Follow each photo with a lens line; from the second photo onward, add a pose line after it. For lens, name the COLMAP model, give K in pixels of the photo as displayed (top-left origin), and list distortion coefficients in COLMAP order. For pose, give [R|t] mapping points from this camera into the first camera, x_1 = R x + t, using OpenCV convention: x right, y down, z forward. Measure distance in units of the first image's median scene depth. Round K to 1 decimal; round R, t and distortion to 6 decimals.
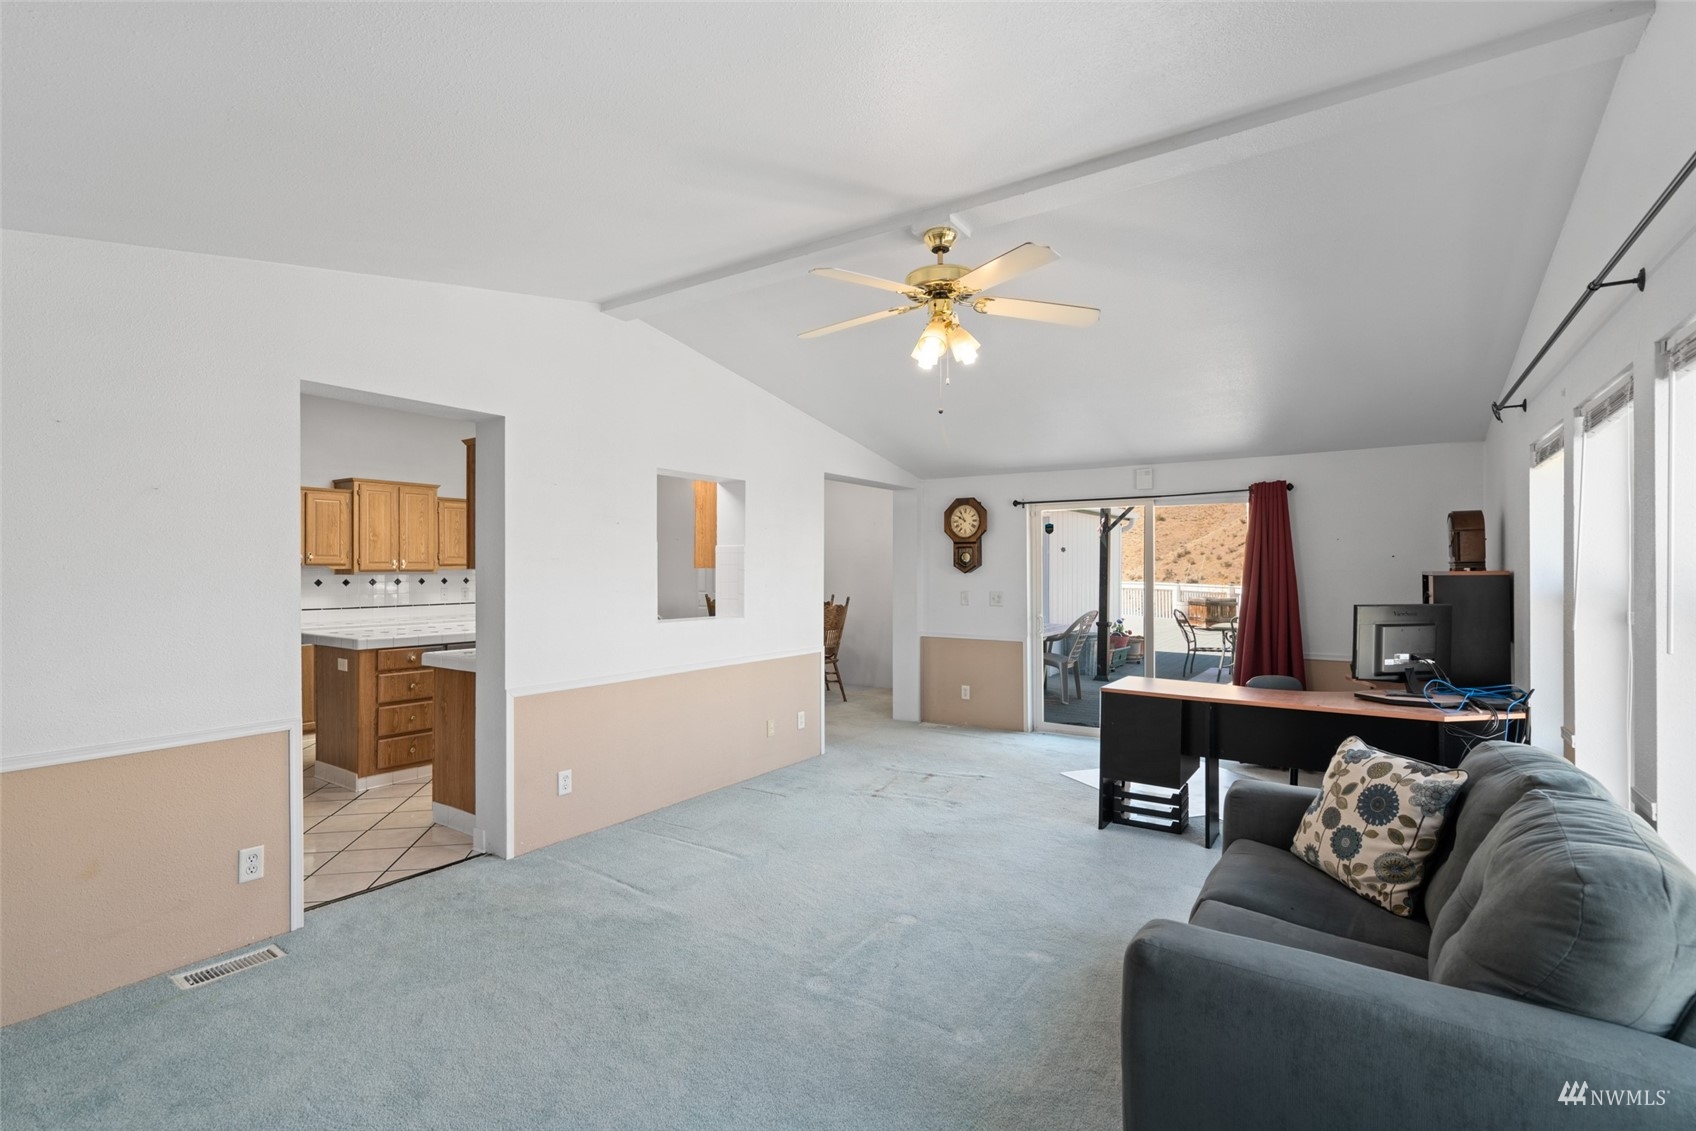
lens RADIAL K [[785.9, 0, 808.9], [0, 785.9, 571.6], [0, 0, 1]] dist [-0.015304, 0.001123]
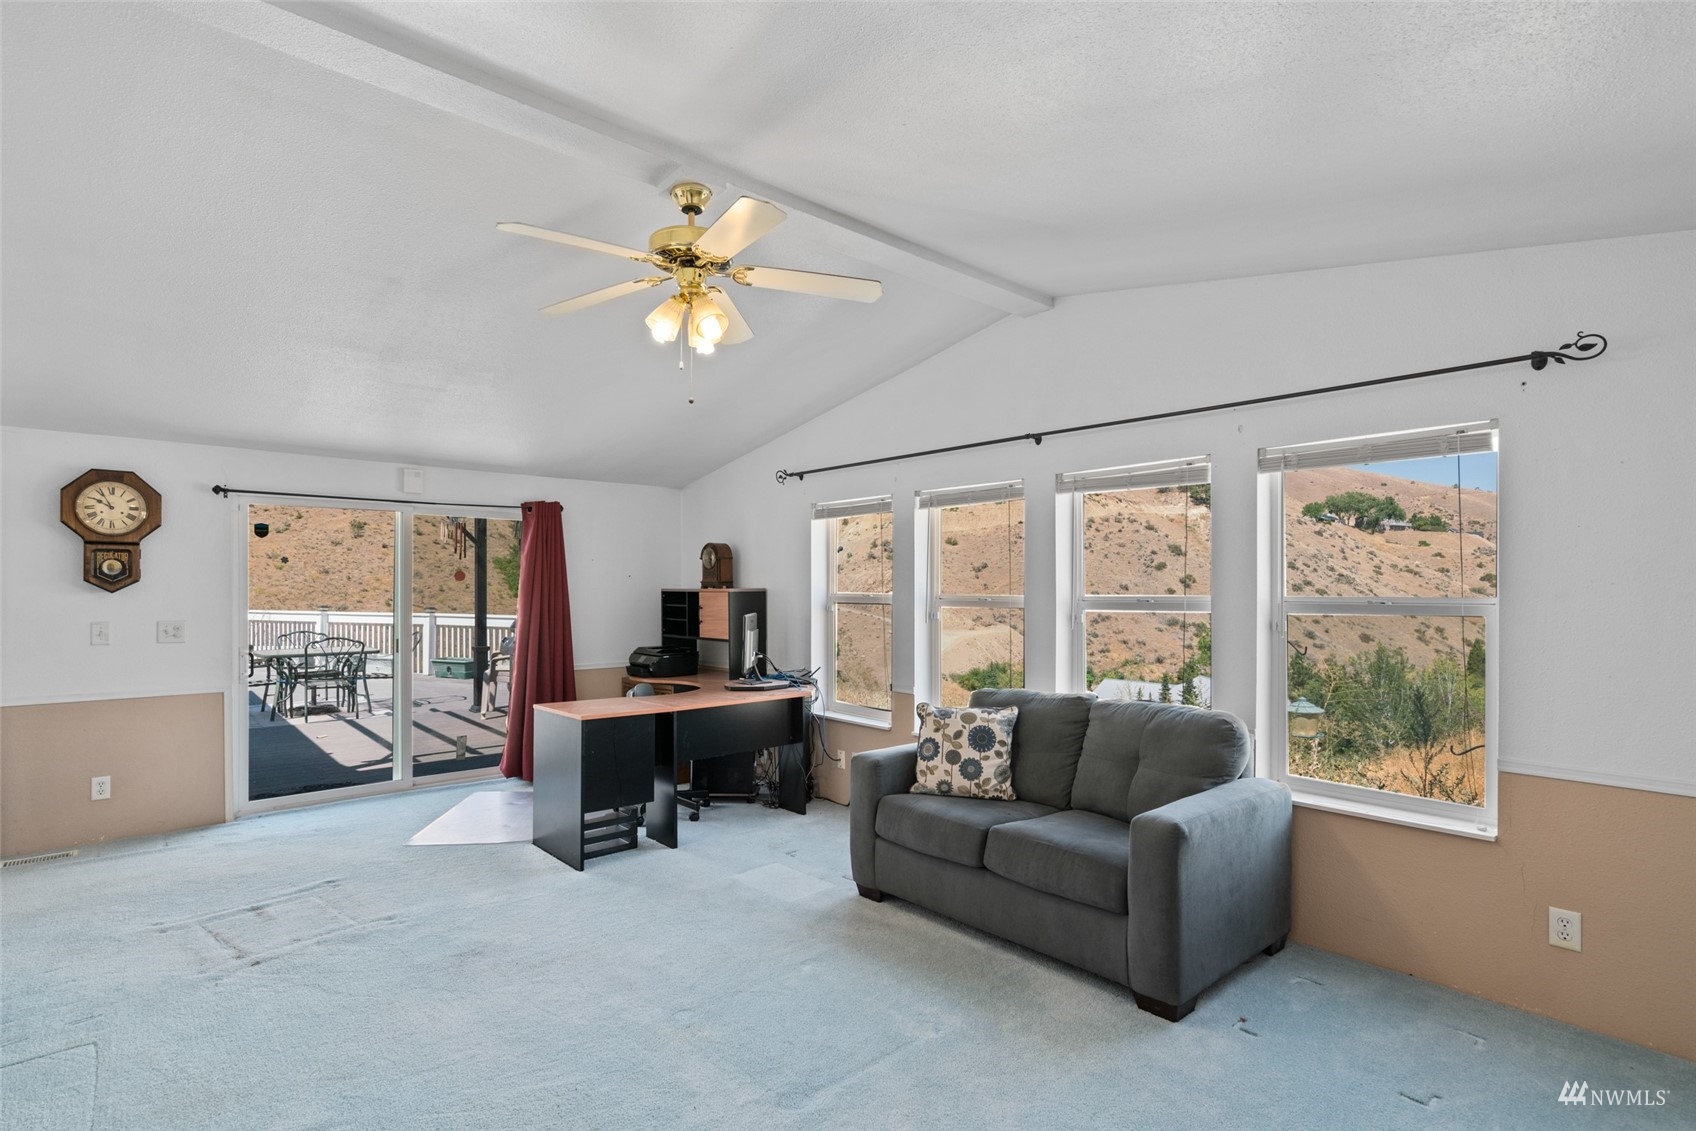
lens RADIAL K [[846.7, 0, 838.9], [0, 846.7, 590.8], [0, 0, 1]] dist [0.003049, 0.000505]
pose [[0.213825, -0.003206, 0.976867, -0.529893], [0.001421, 0.999995, 0.002970, -0.001231], [-0.976871, 0.000753, 0.213828, 0.493779]]
